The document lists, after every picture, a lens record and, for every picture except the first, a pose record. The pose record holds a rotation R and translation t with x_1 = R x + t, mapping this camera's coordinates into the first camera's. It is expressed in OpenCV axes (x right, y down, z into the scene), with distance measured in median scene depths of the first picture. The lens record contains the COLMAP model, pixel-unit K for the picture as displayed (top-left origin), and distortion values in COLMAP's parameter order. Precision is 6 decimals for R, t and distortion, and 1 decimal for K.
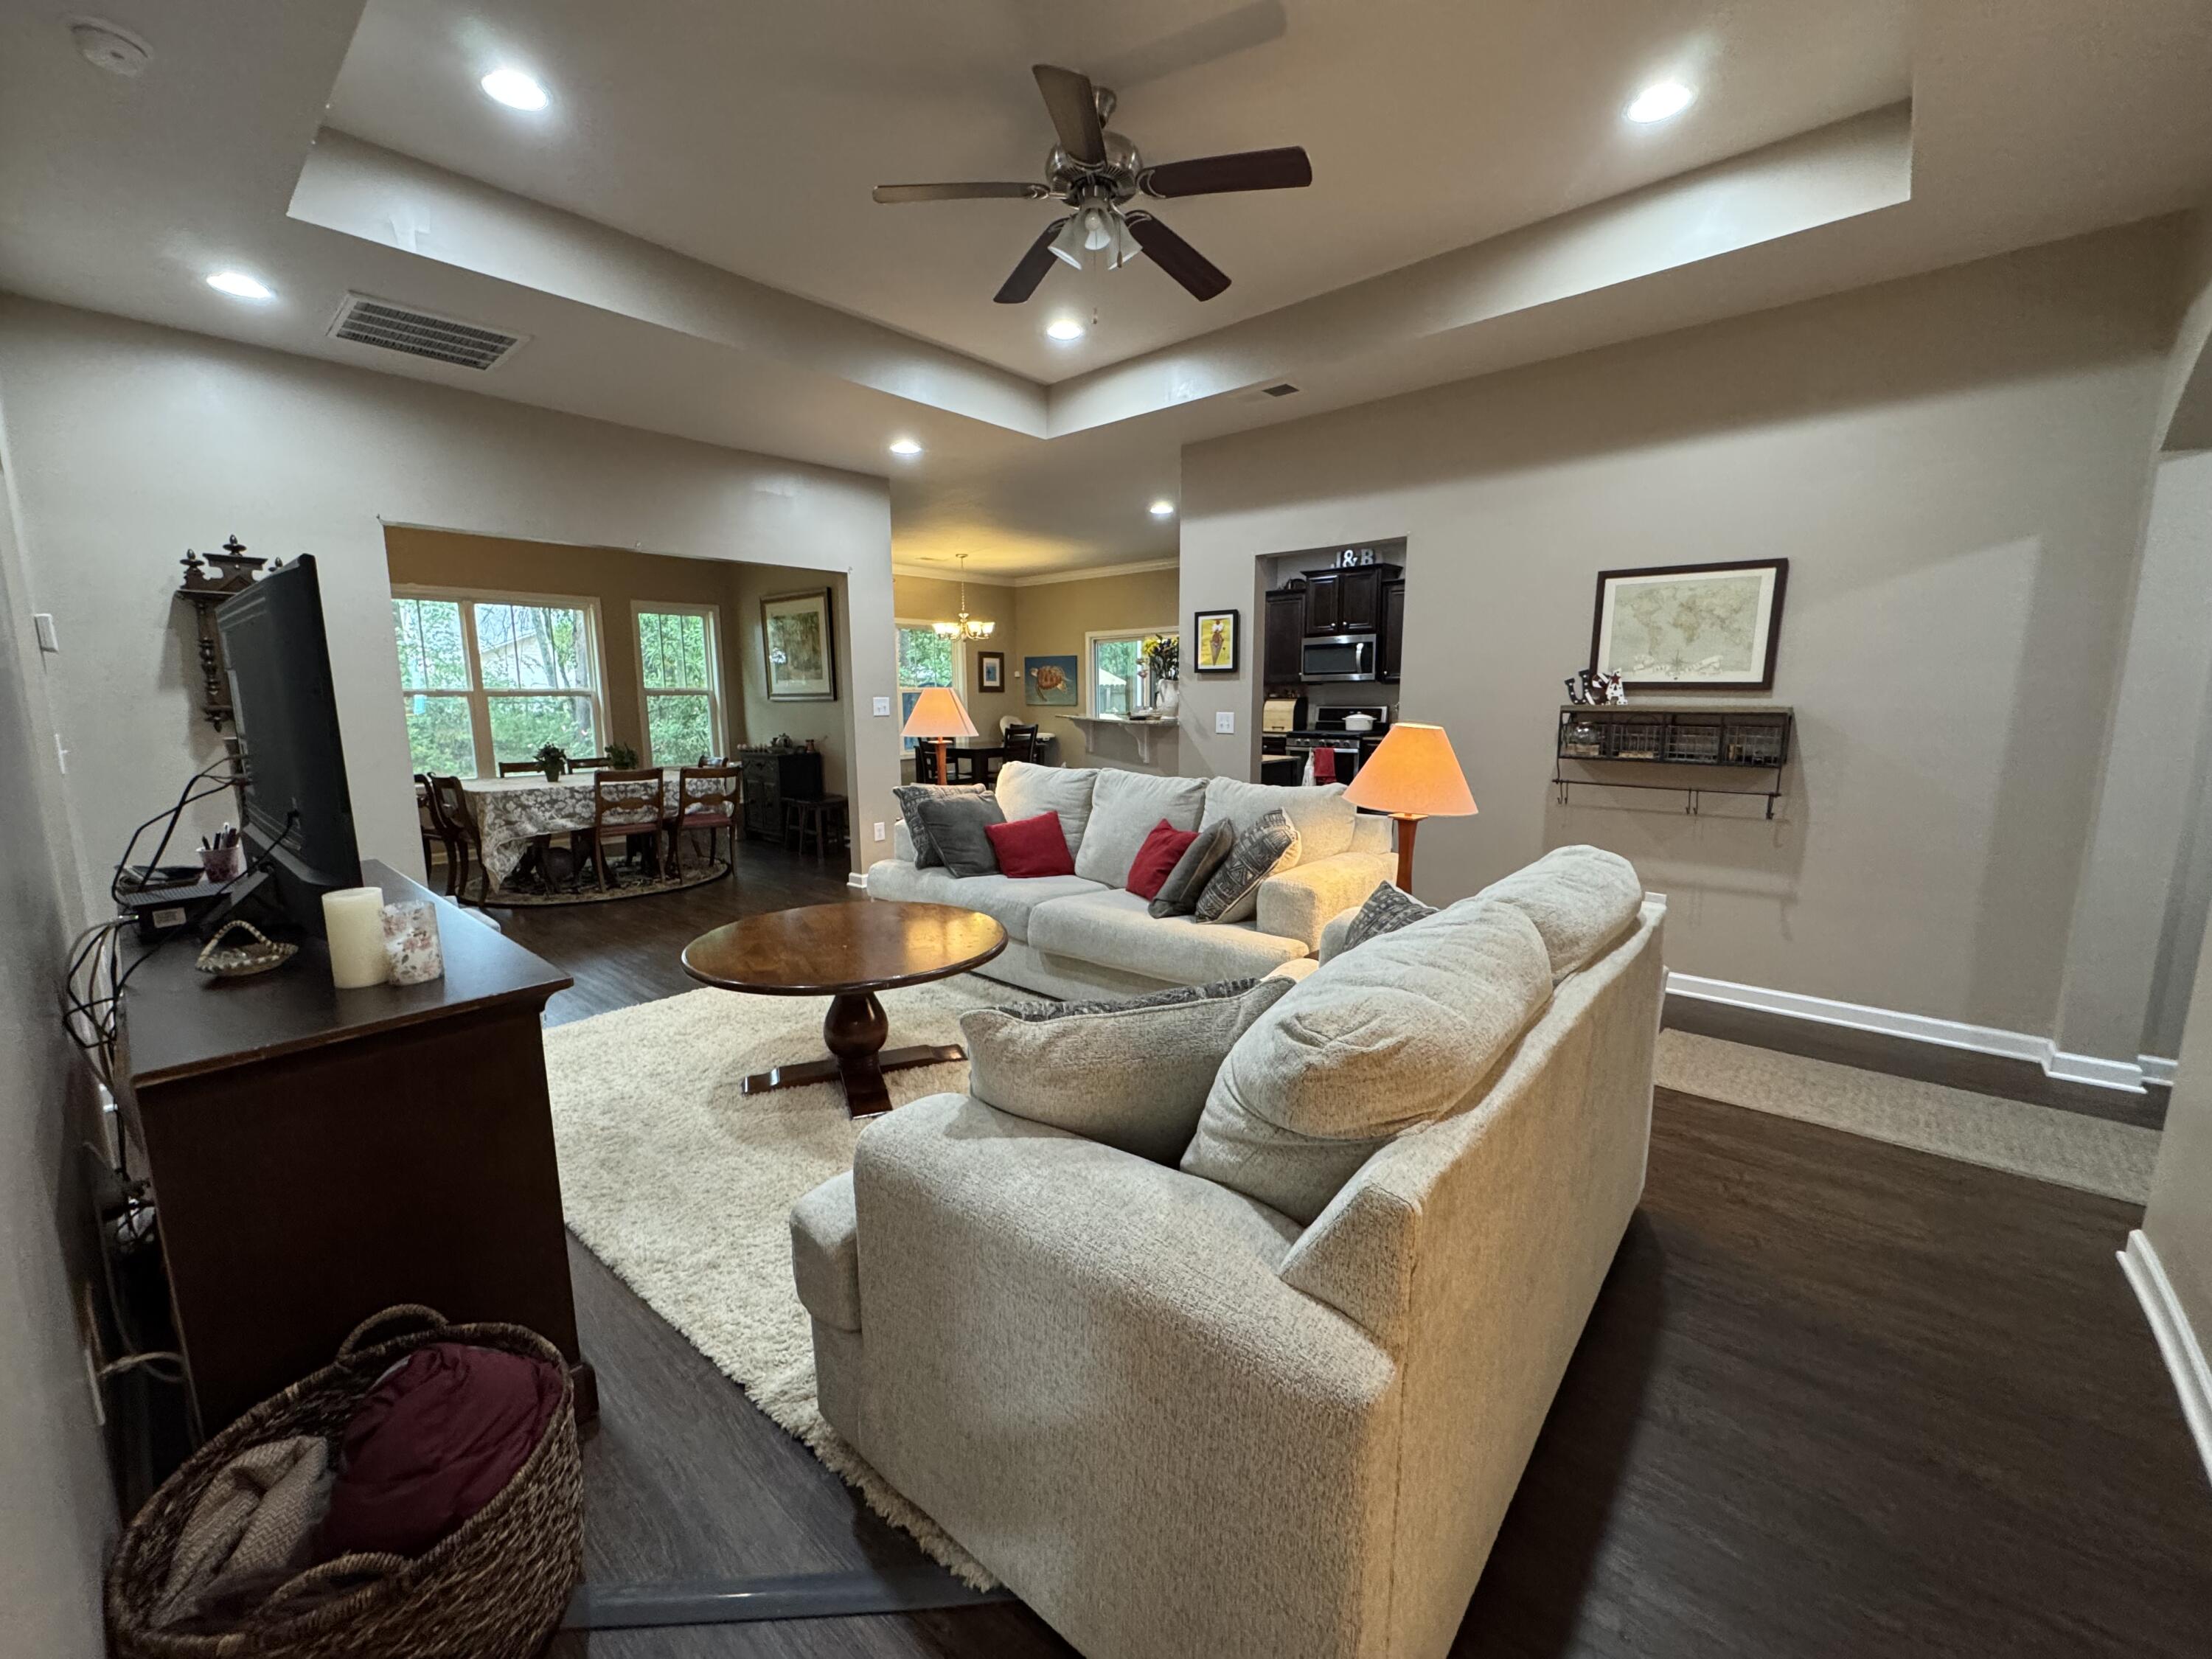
lens RADIAL K [[886.6, 0, 1100.3], [0, 886.6, 829.2], [0, 0, 1]] dist [-0.002020, 0.000529]
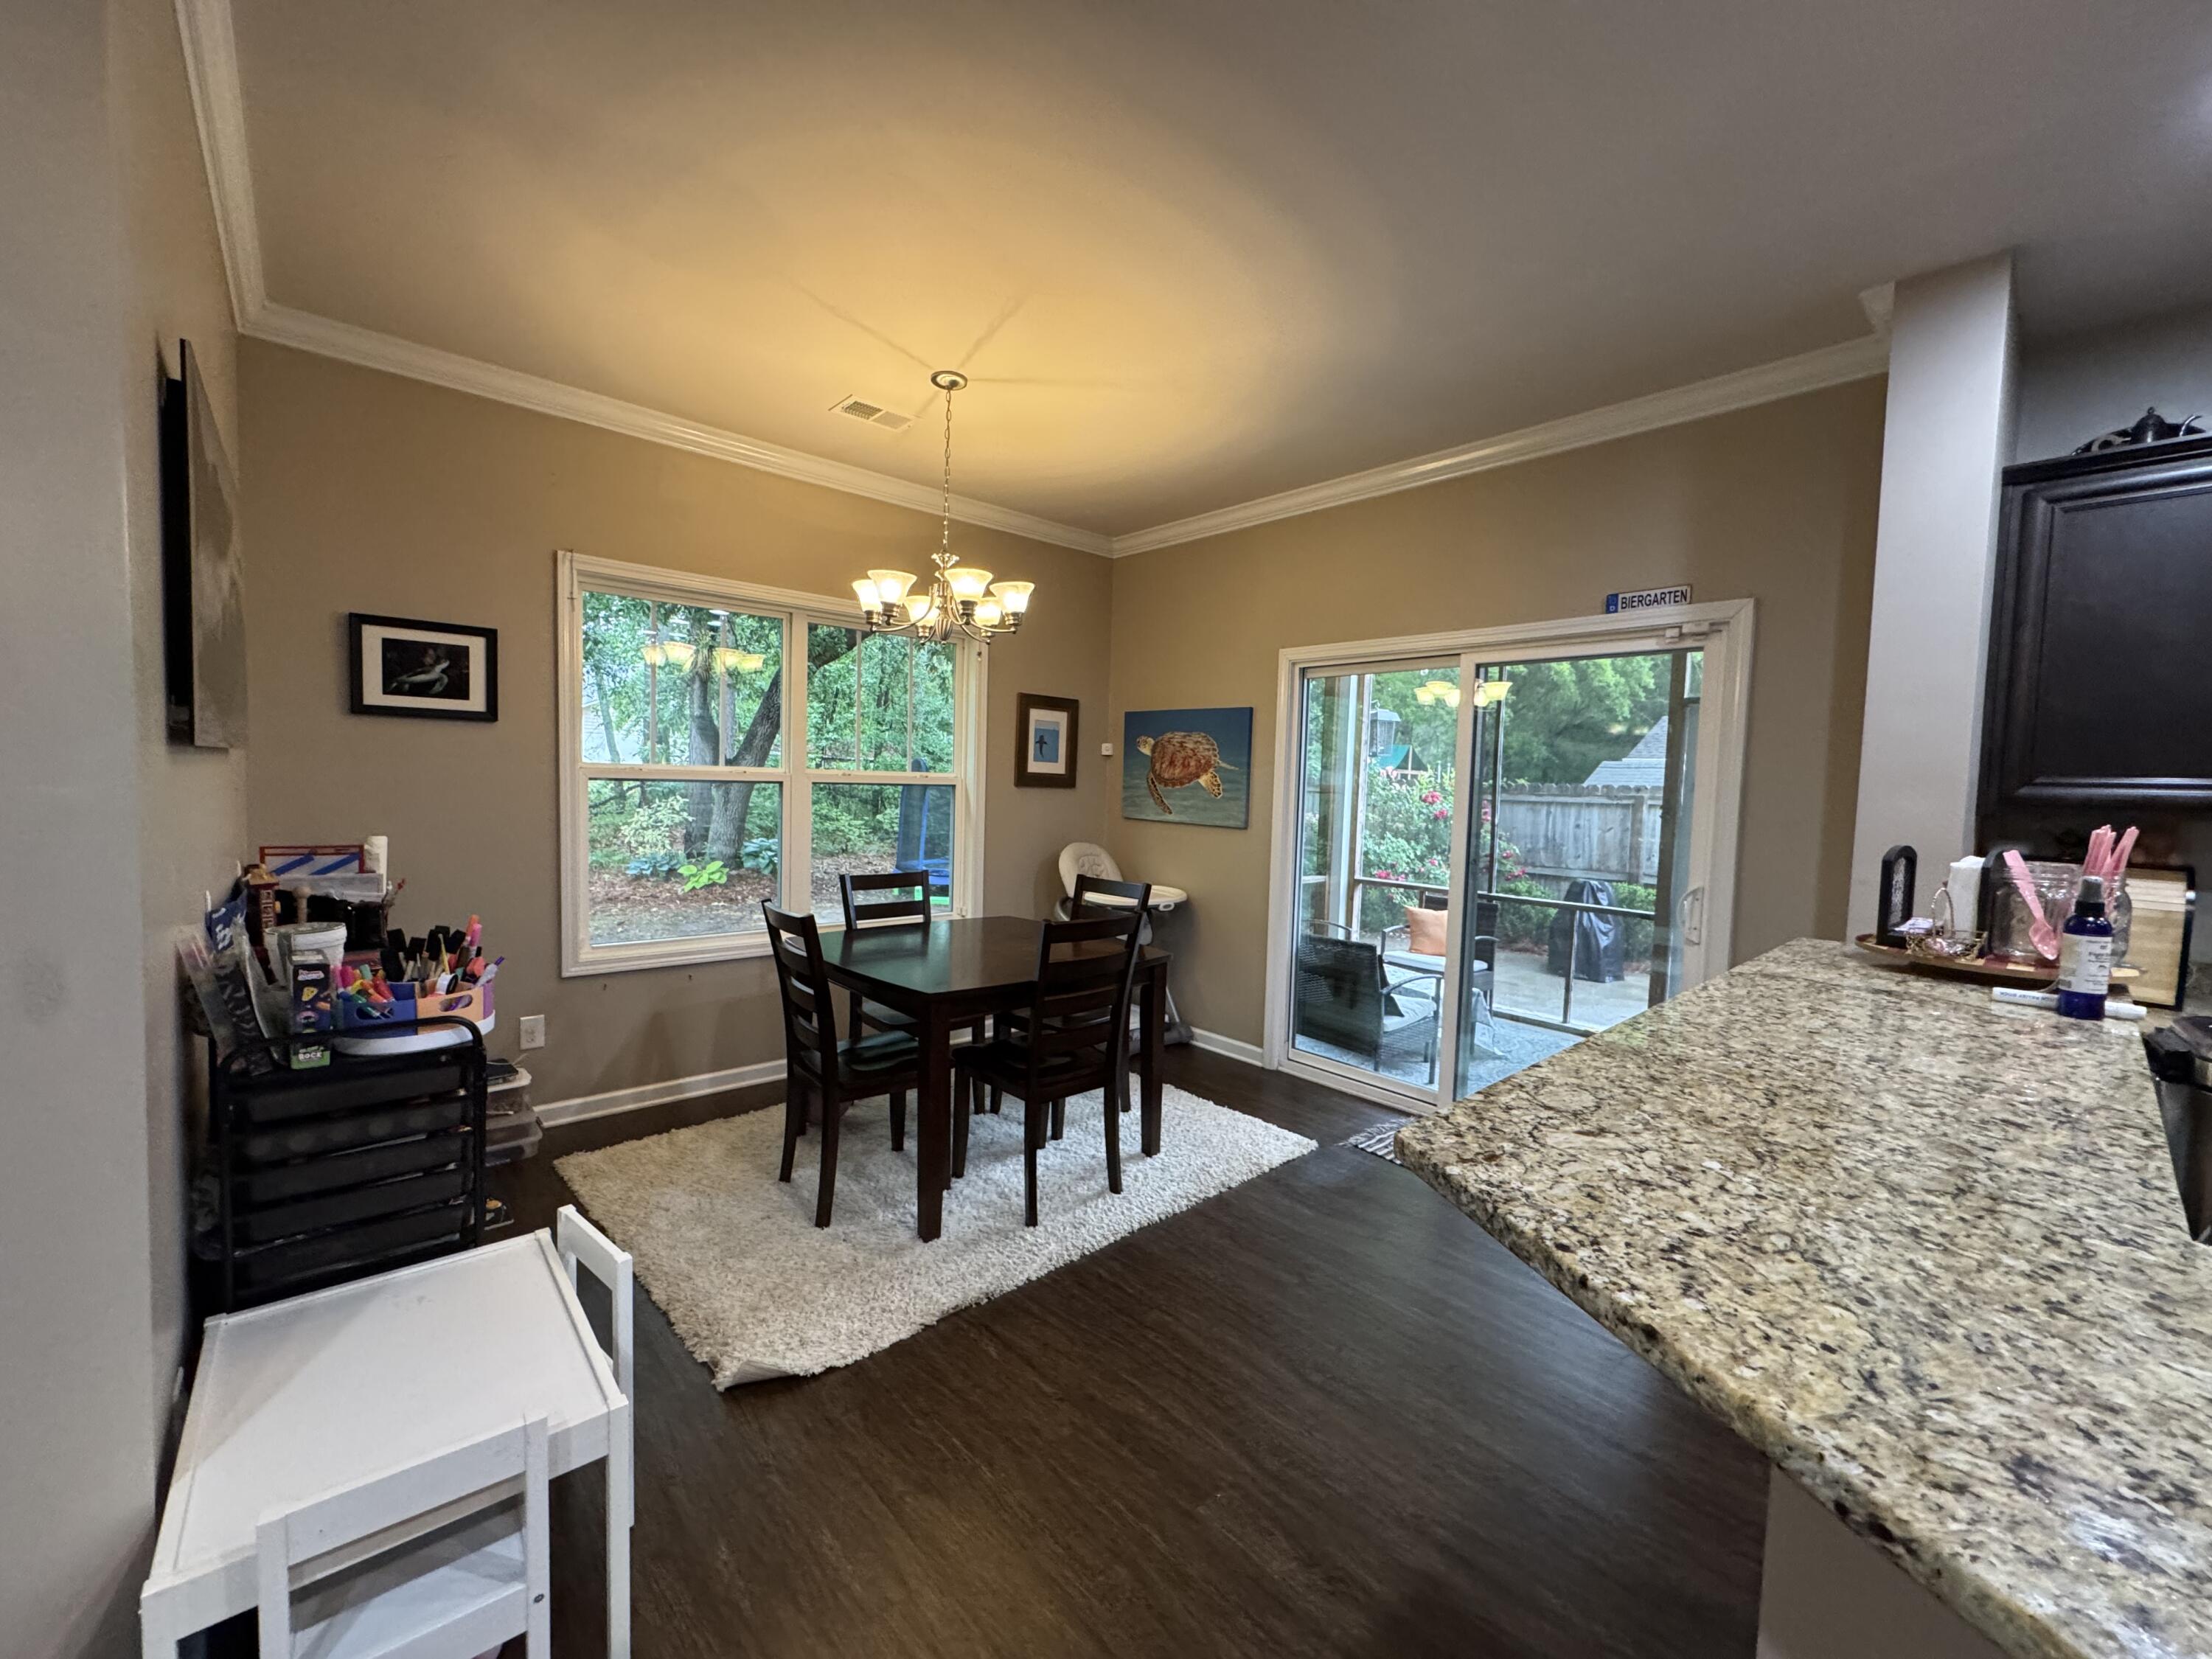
lens RADIAL K [[886.6, 0, 1100.3], [0, 886.6, 829.2], [0, 0, 1]] dist [-0.002020, 0.000529]
pose [[0.993110, 0.044561, -0.108387, -0.059911], [-0.054794, 0.994125, -0.093346, -0.119121], [0.103591, 0.098642, 0.989716, 0.720129]]
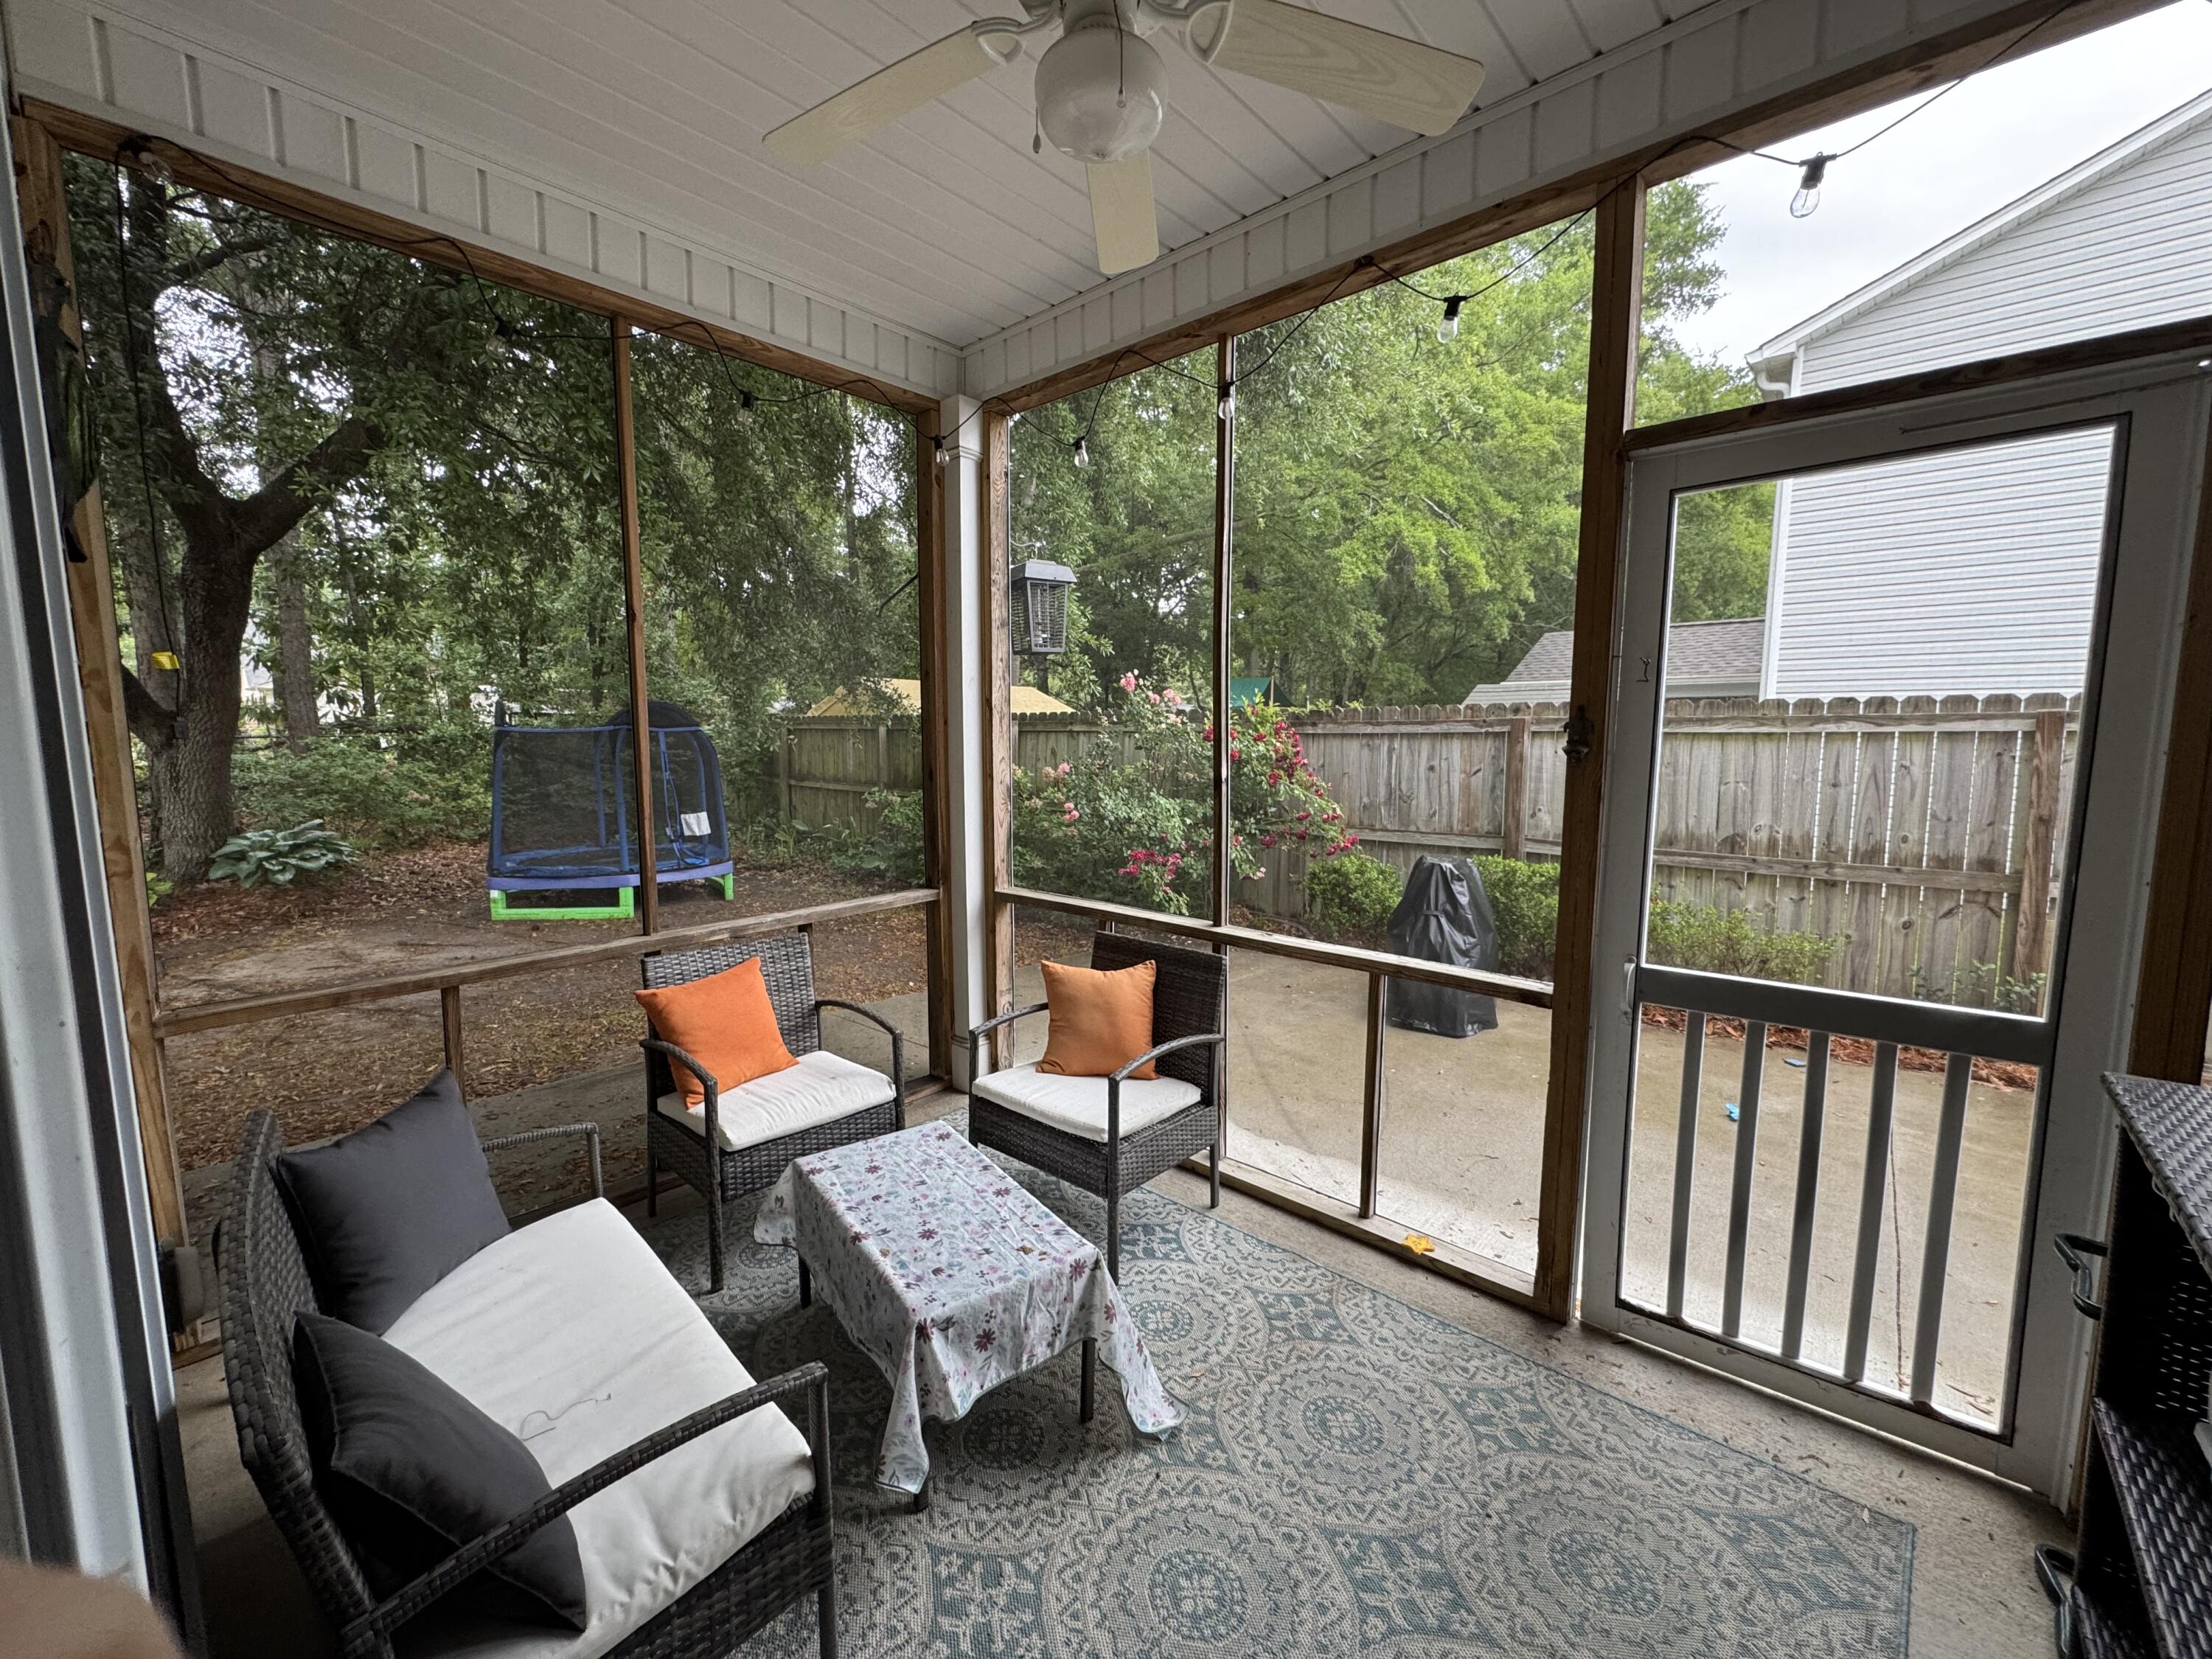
lens RADIAL K [[886.6, 0, 1100.3], [0, 886.6, 829.2], [0, 0, 1]] dist [-0.002020, 0.000529]
pose [[0.999970, 0.006174, -0.004688, 0.122441], [-0.006363, 0.999112, -0.041646, -0.170867], [0.004427, 0.041674, 0.999121, 1.103344]]
